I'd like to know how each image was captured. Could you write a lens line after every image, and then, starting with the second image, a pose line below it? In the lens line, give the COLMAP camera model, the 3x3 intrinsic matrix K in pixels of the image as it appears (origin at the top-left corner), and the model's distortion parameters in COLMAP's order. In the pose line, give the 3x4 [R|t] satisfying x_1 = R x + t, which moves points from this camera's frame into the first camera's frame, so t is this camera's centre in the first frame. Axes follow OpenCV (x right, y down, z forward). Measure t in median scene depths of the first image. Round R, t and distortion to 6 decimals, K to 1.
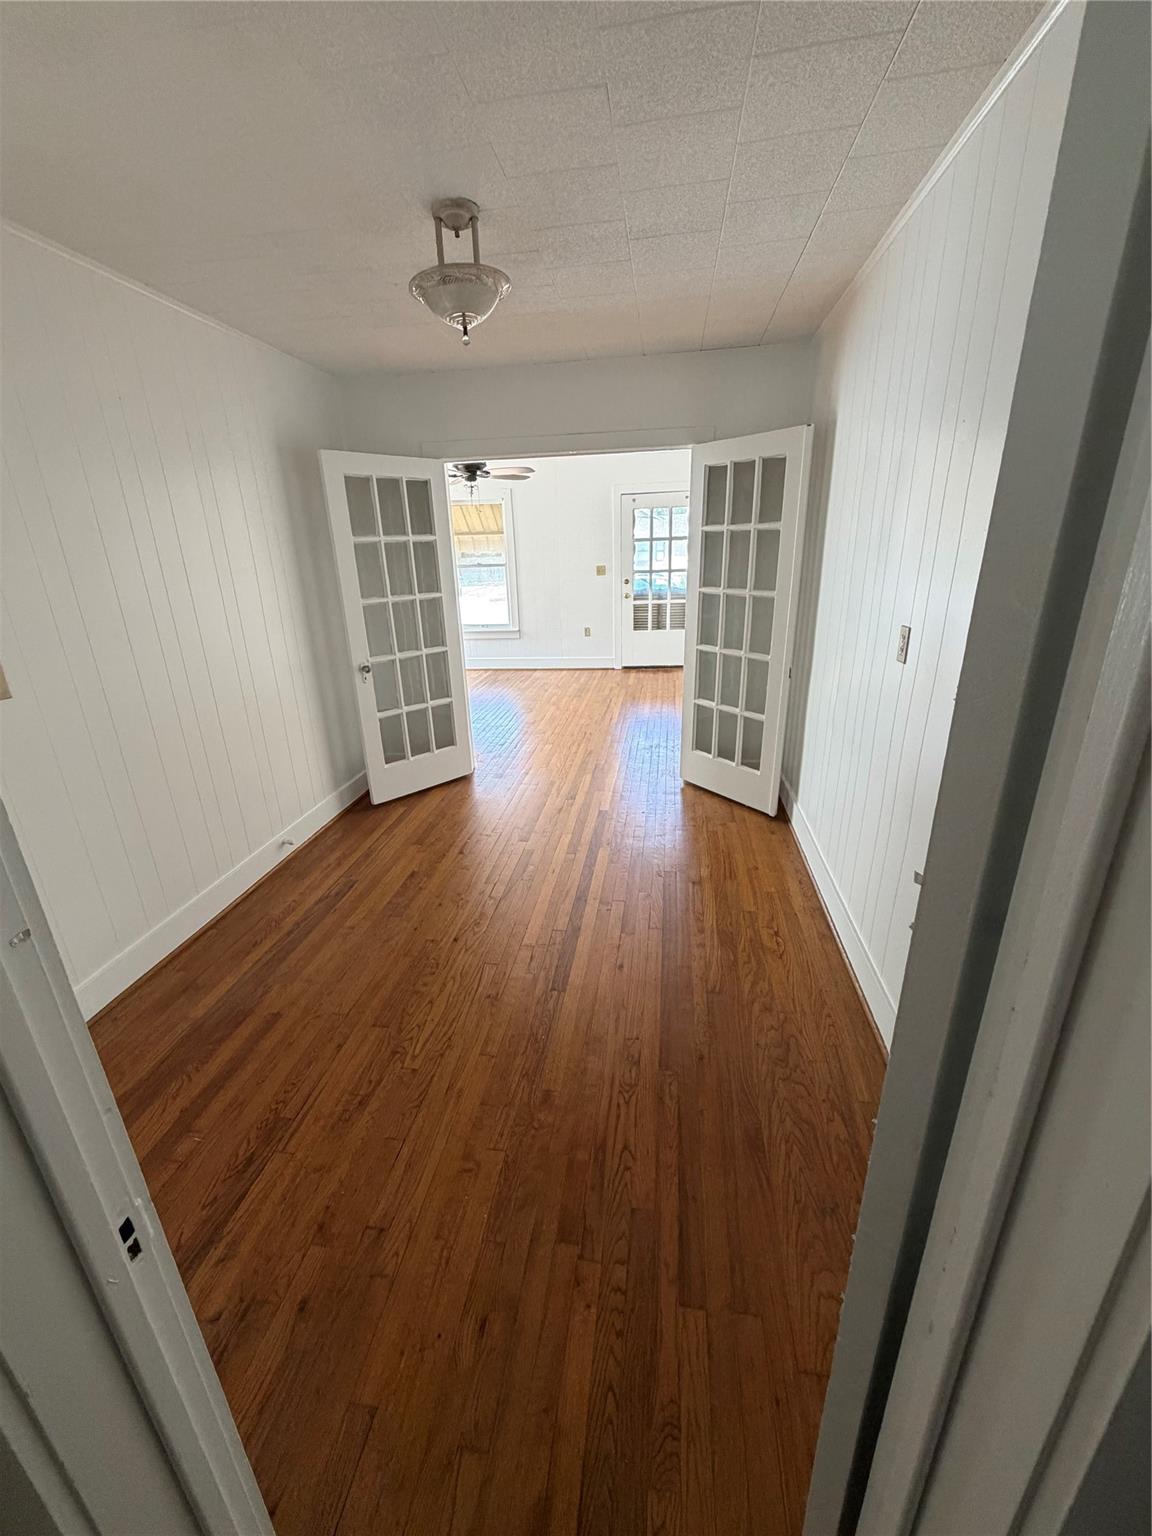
lens RADIAL K [[617.0, 0, 572.6], [0, 617.0, 758.3], [0, 0, 1]] dist [0.000390, 0.000079]
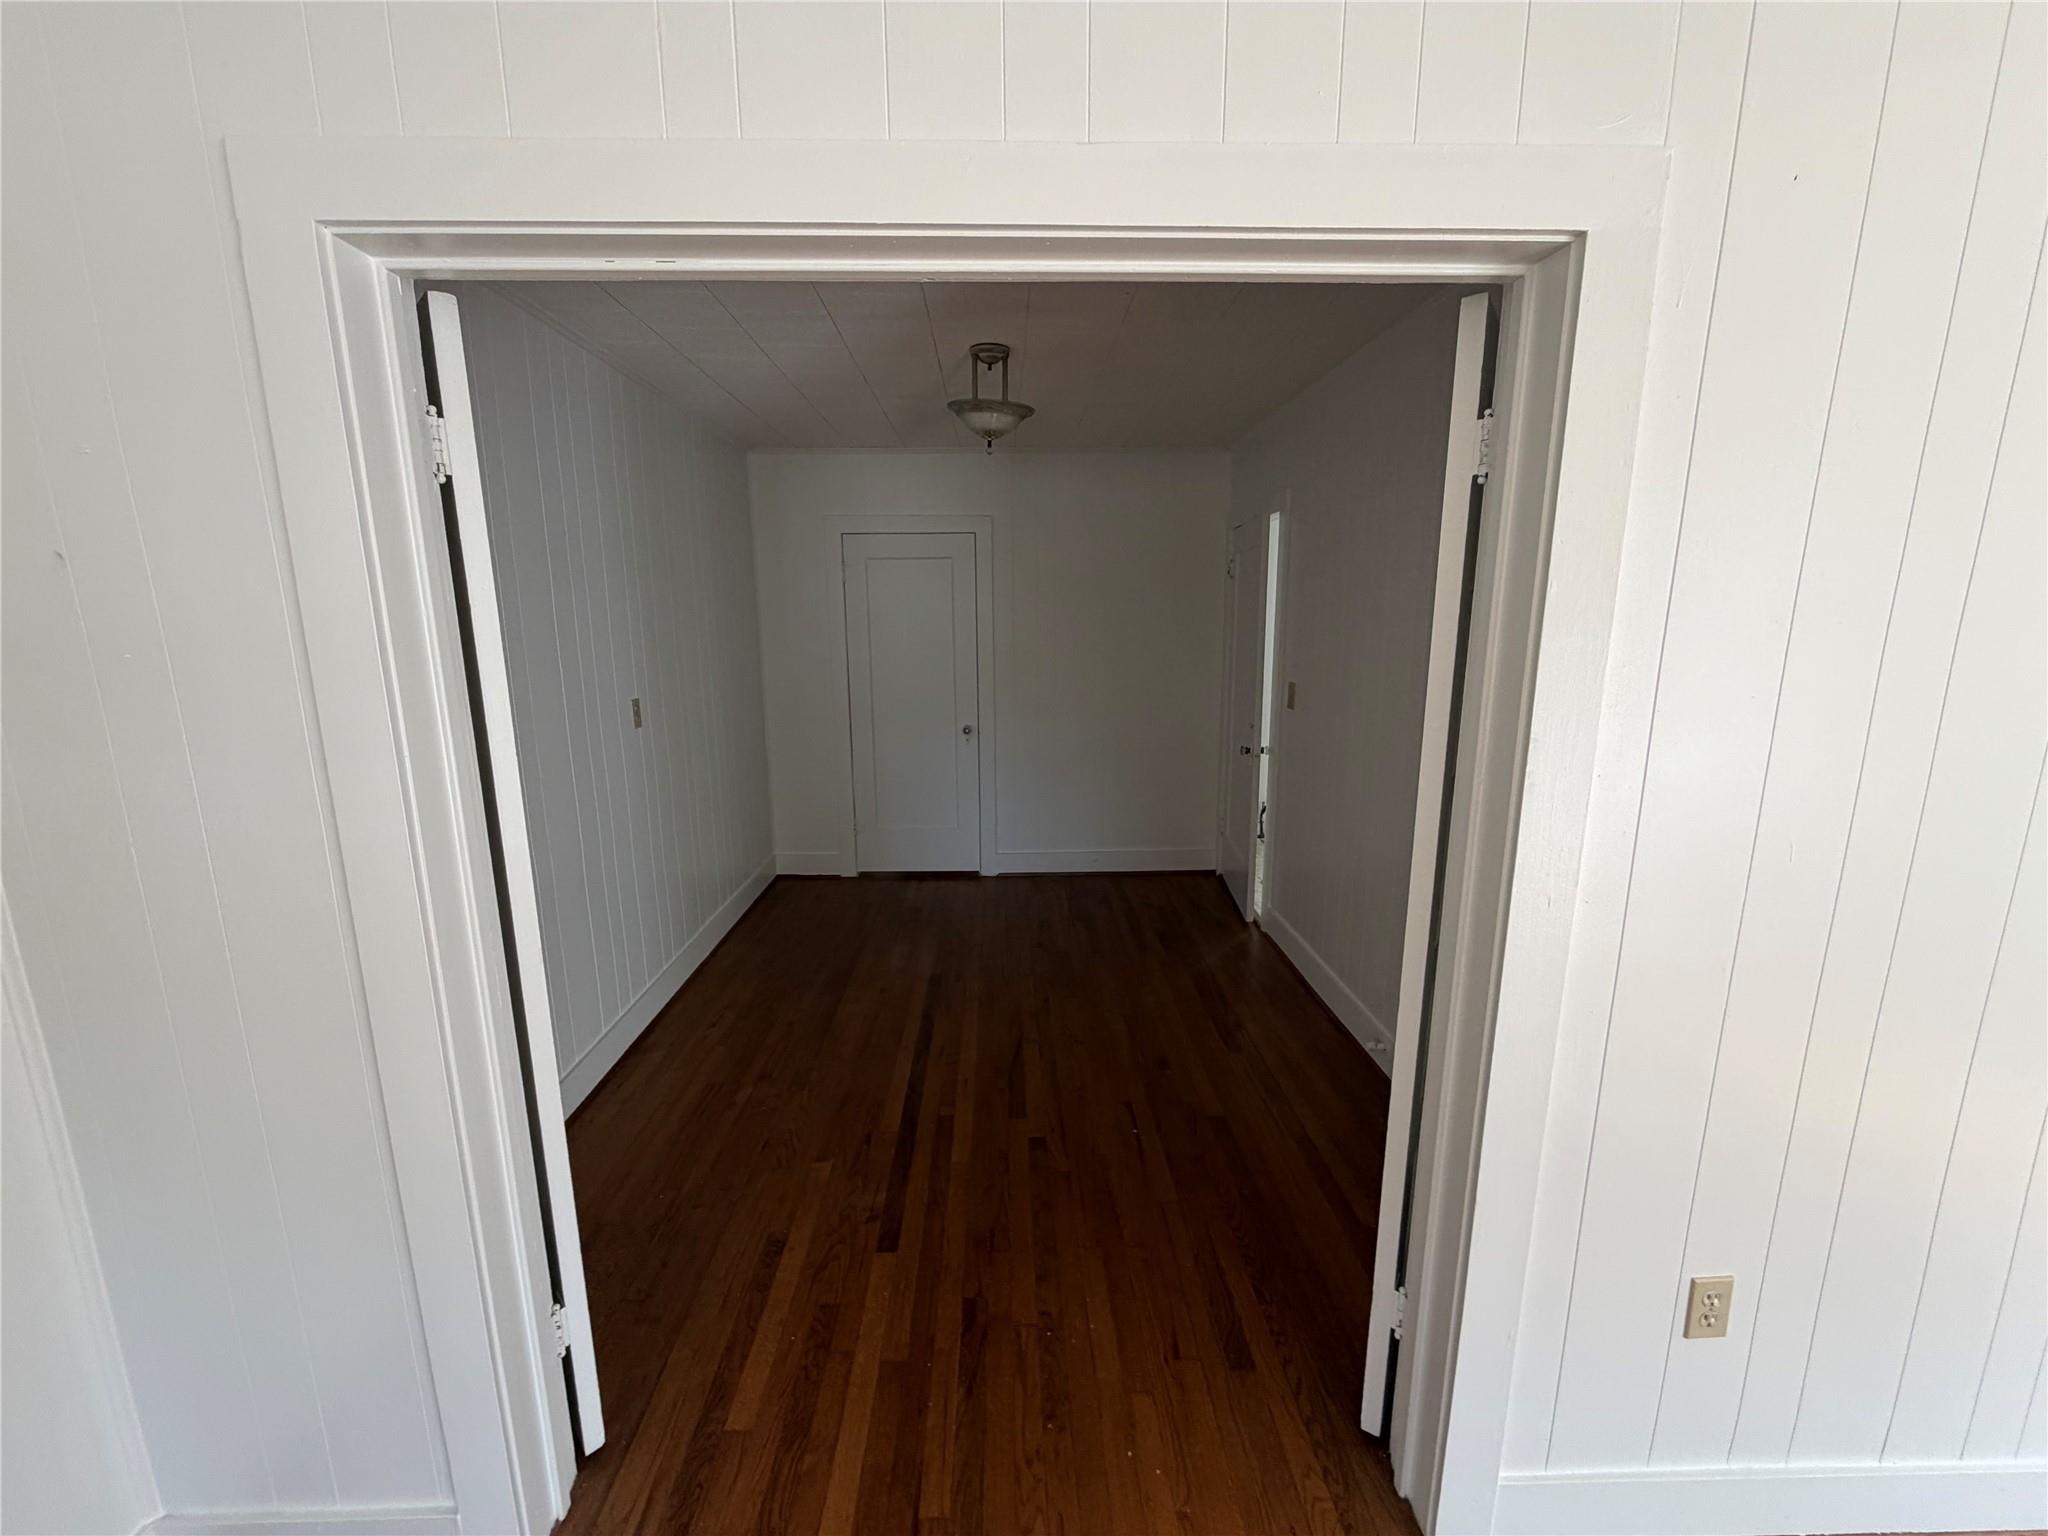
lens RADIAL K [[822.7, 0, 1021.5], [0, 822.7, 775.9], [0, 0, 1]] dist [0.000390, 0.000079]
pose [[-0.984251, 0.069072, -0.162726, 0.026282], [-0.024239, 0.859083, 0.511261, -0.445431], [0.175109, 0.507154, -0.843879, 1.237886]]
